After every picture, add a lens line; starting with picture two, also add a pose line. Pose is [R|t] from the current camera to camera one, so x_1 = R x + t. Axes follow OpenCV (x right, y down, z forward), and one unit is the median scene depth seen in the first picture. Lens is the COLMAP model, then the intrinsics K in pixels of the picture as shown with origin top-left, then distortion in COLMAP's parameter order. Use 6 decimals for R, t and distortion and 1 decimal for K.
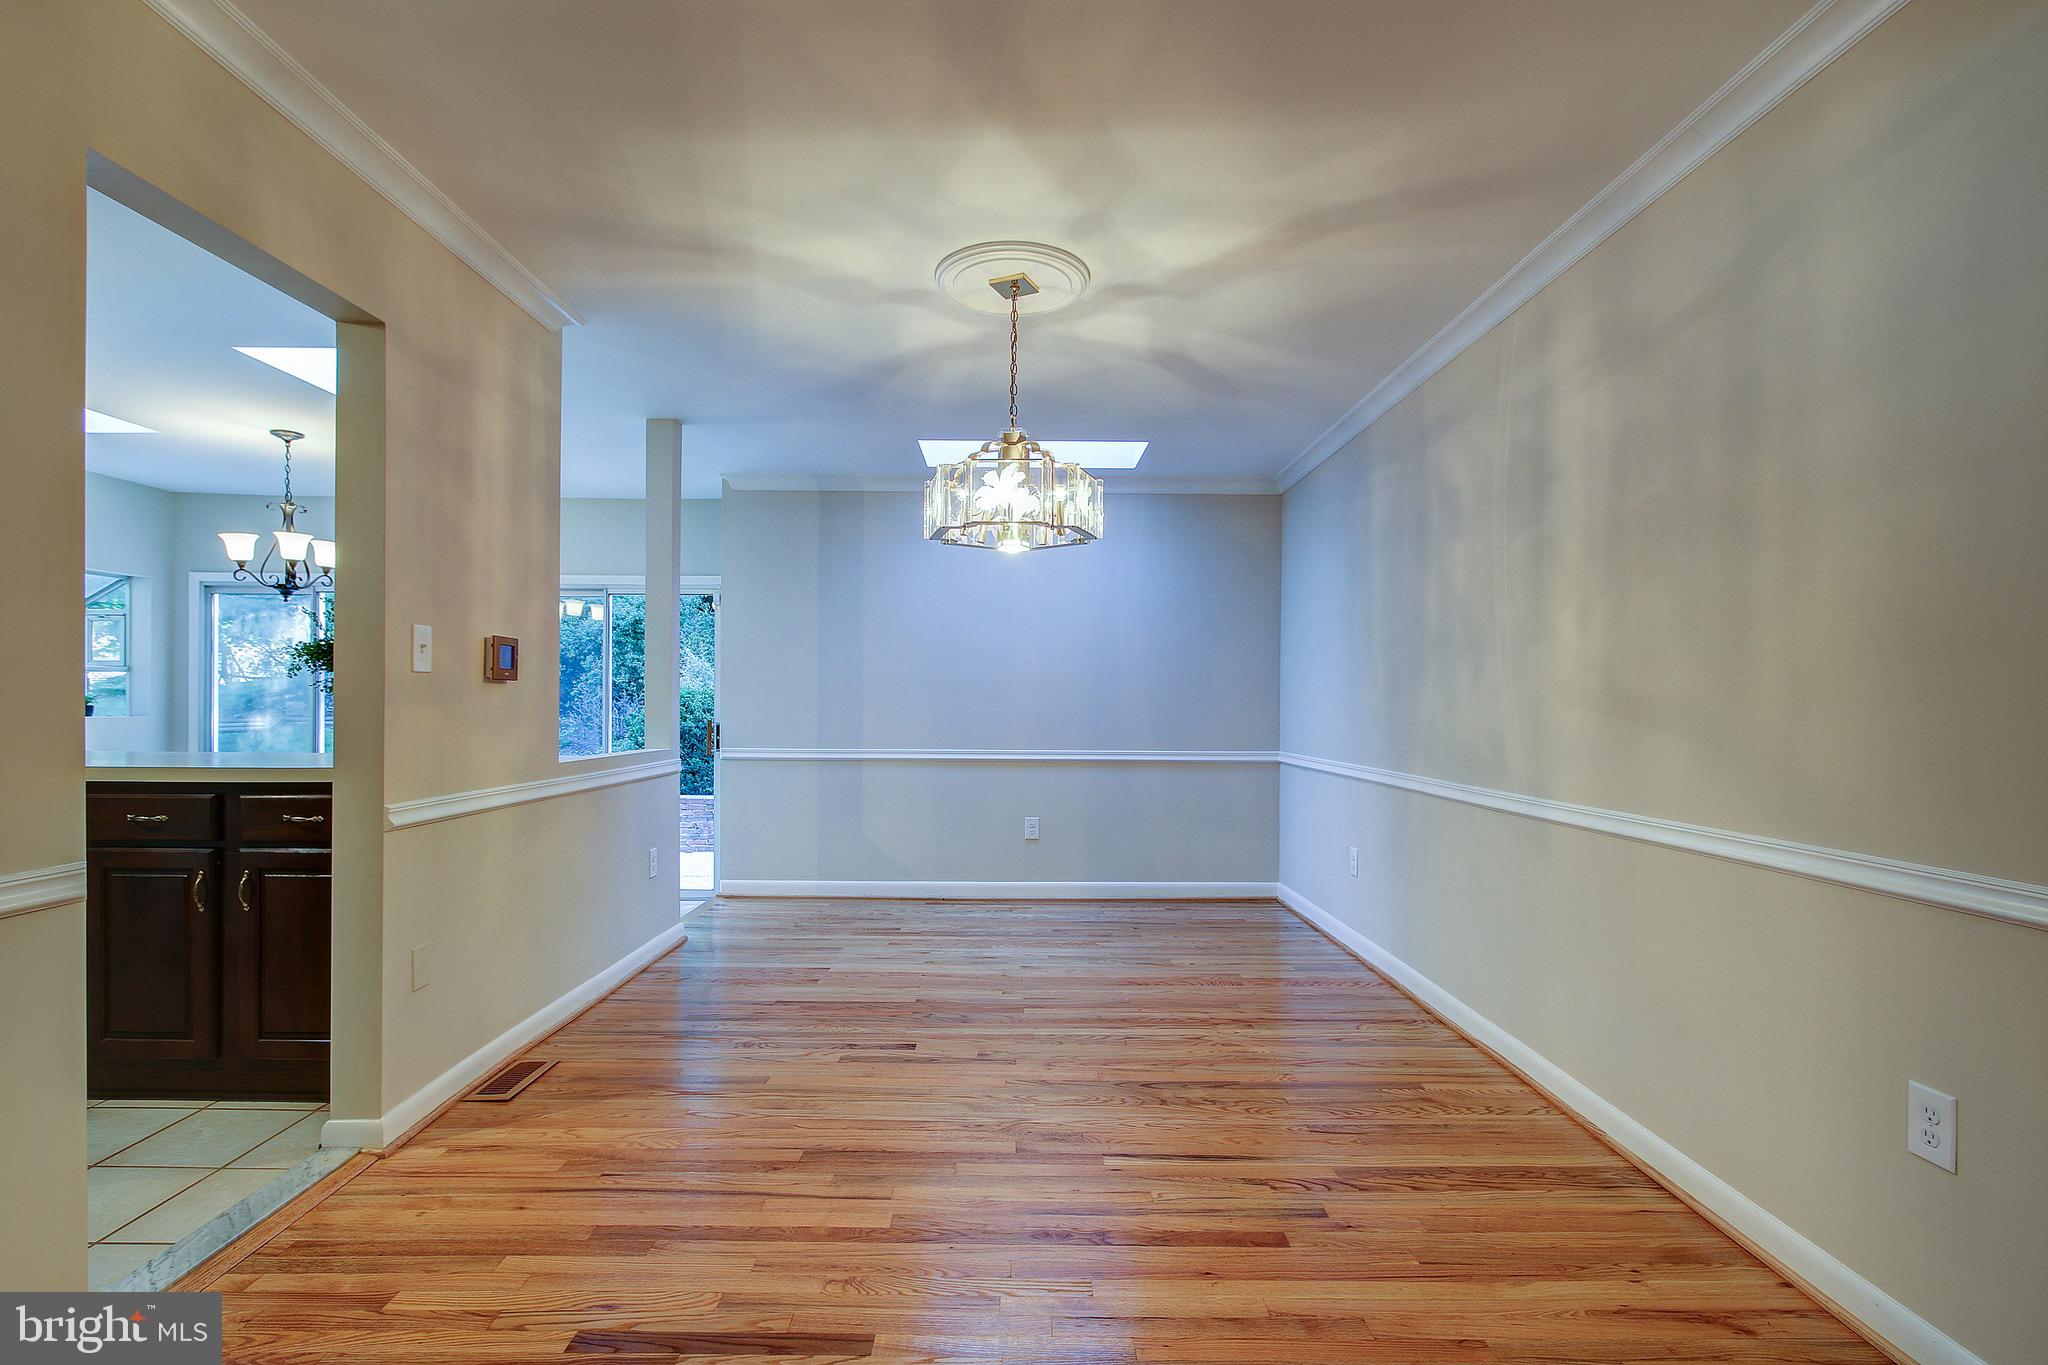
lens RADIAL K [[953.4, 0, 1015.8], [0, 953.4, 713.9], [0, 0, 1]] dist [-0.008160, 0.003920]
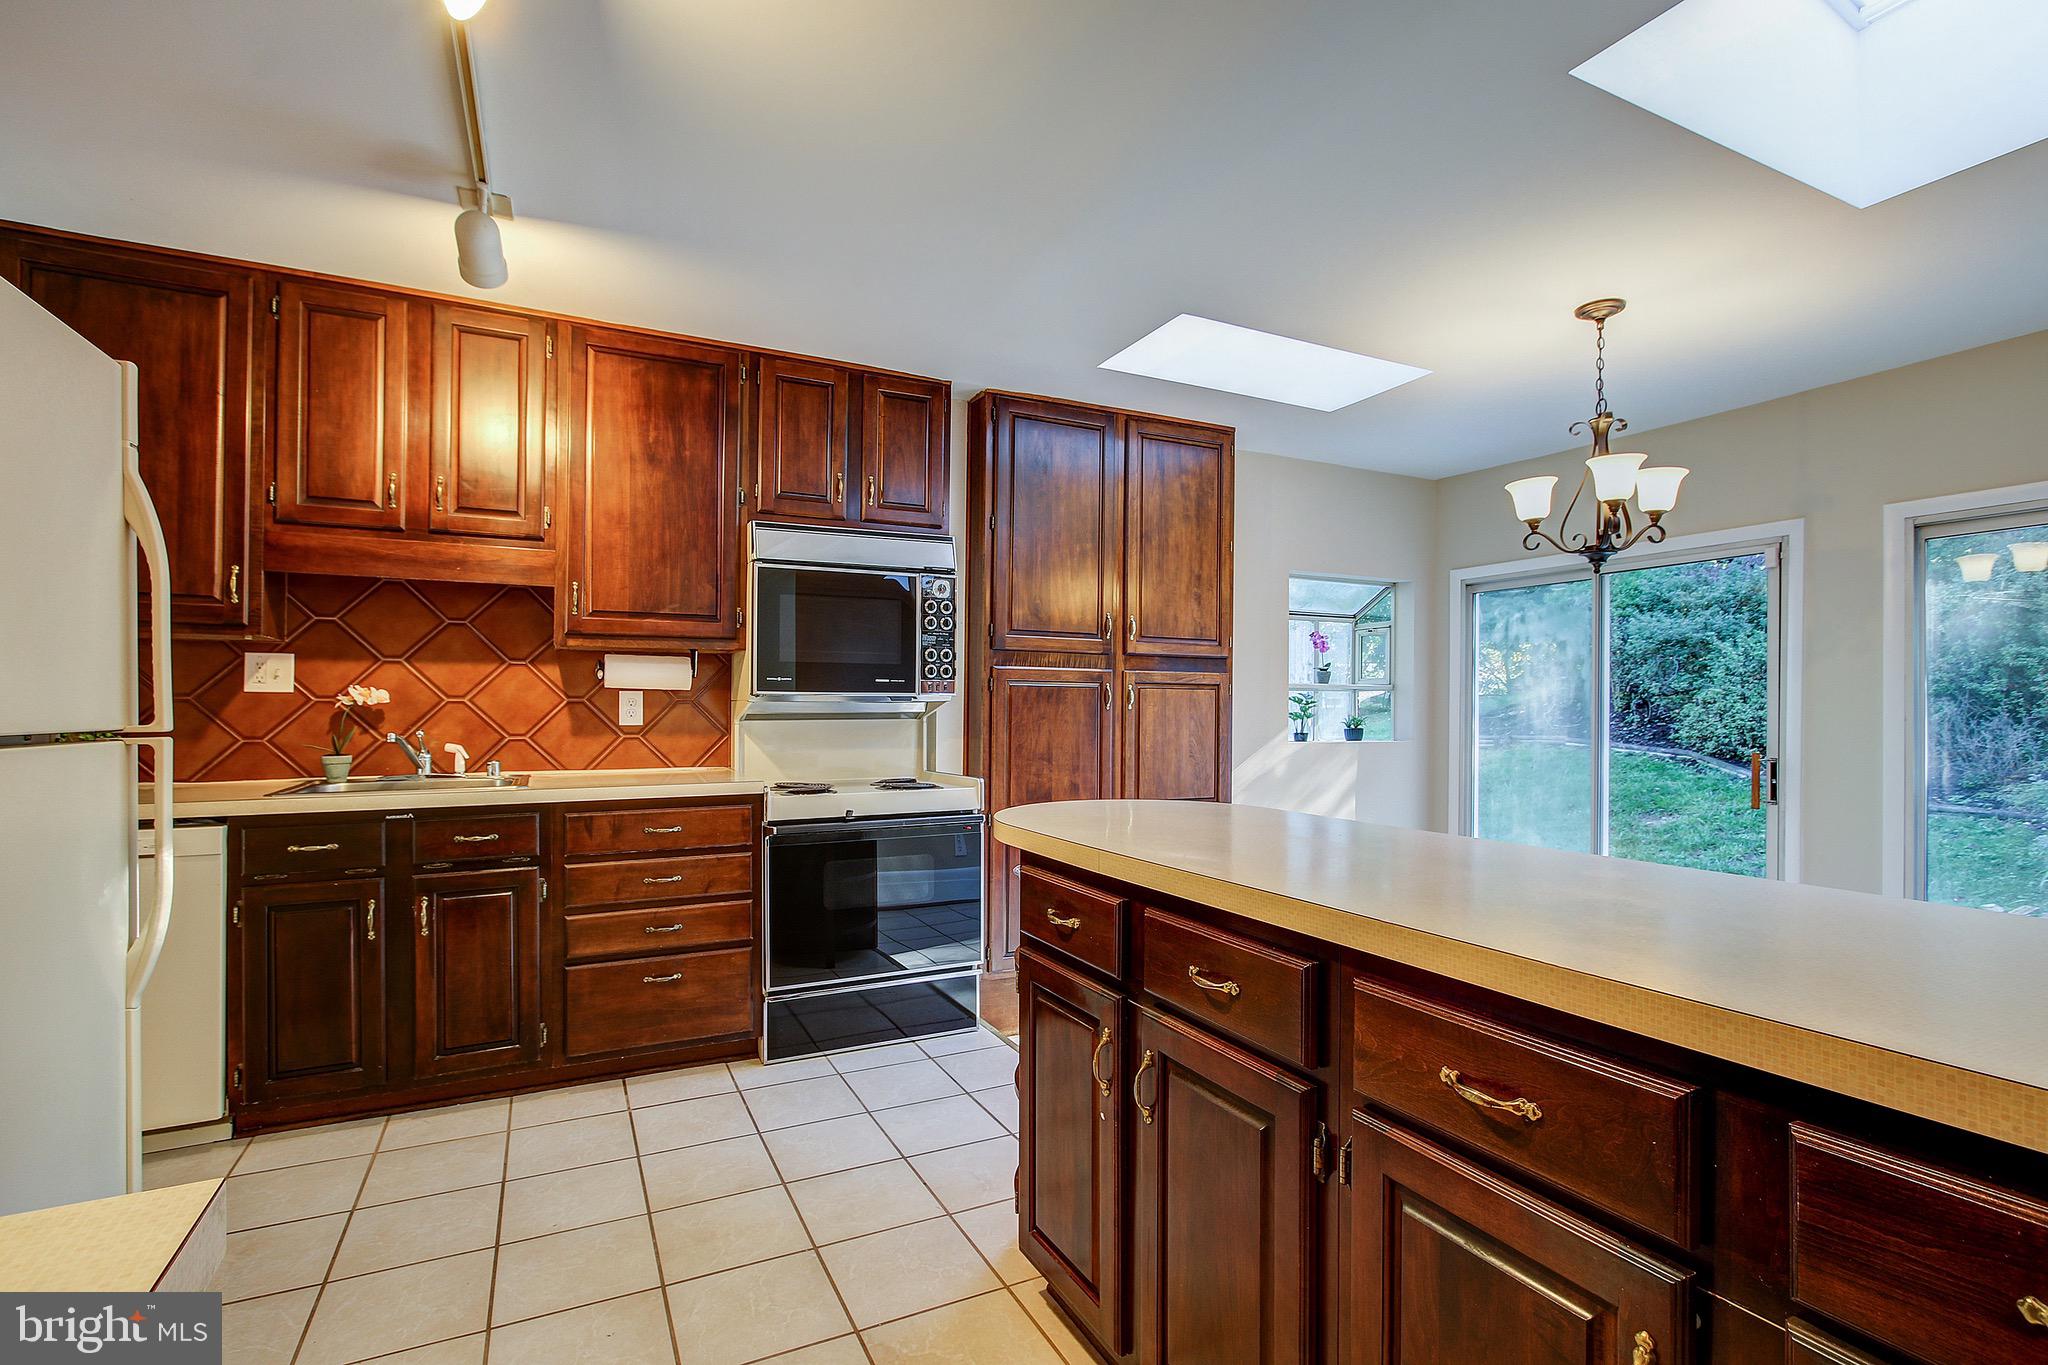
lens RADIAL K [[953.4, 0, 1017.3], [0, 953.4, 698.7], [0, 0, 1]] dist [-0.008160, 0.003920]
pose [[0.437016, -0.016015, -0.899311, -0.510195], [-0.011960, 0.999650, -0.023614, -0.020223], [0.899374, 0.021076, 0.436671, 0.522074]]
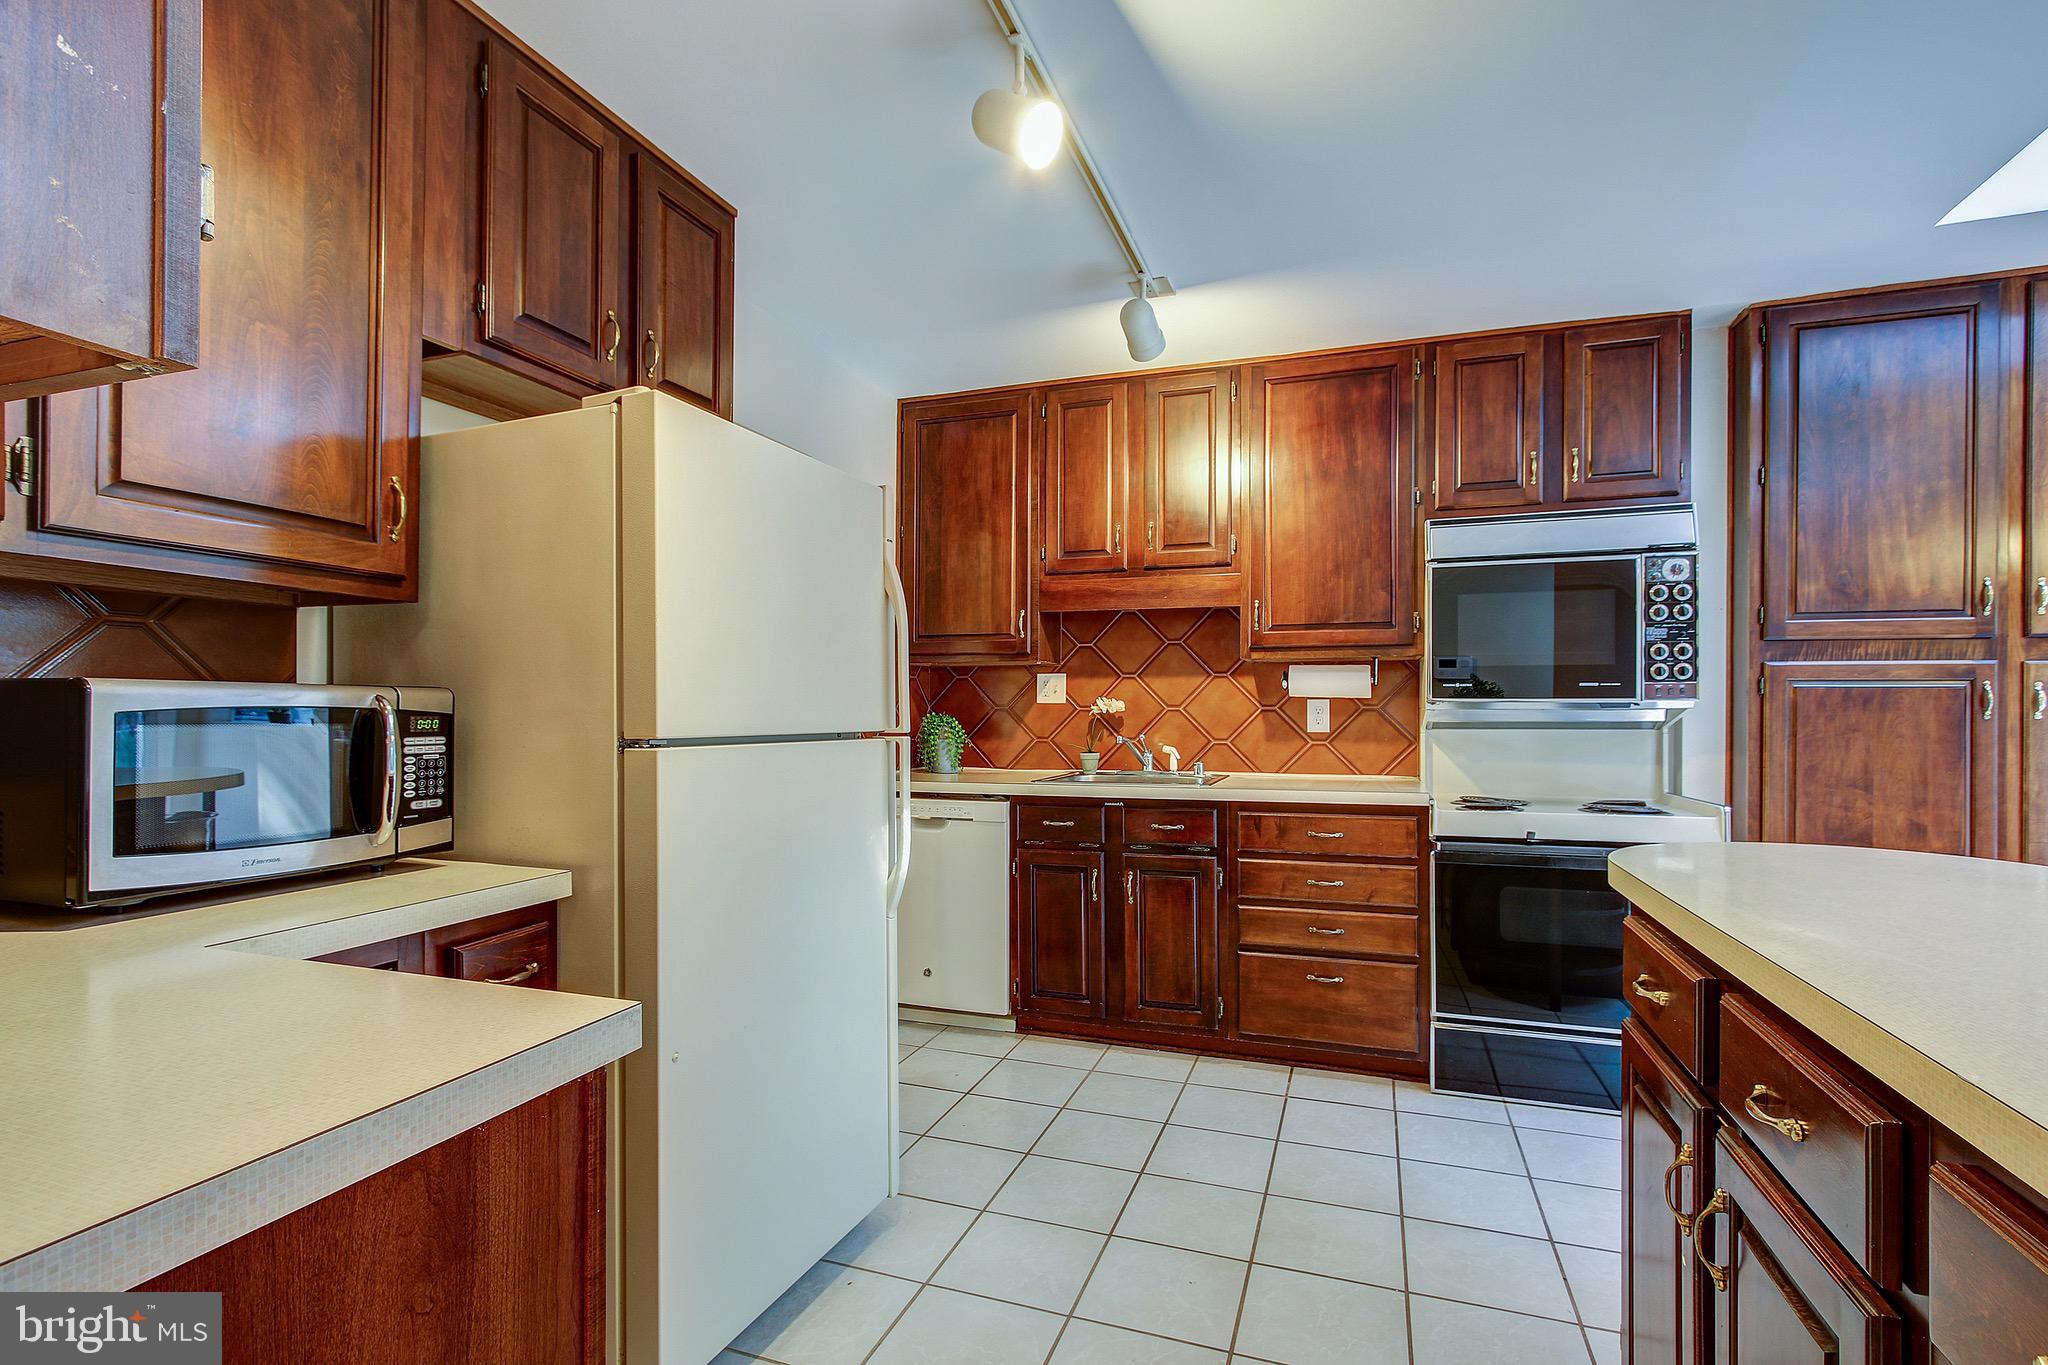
lens RADIAL K [[953.4, 0, 1023.4], [0, 953.4, 702.2], [0, 0, 1]] dist [-0.008160, 0.003920]
pose [[-0.340223, -0.018586, -0.940161, -0.496506], [-0.019505, 0.999729, -0.012705, -0.024506], [0.940143, 0.014016, -0.340493, 0.647903]]
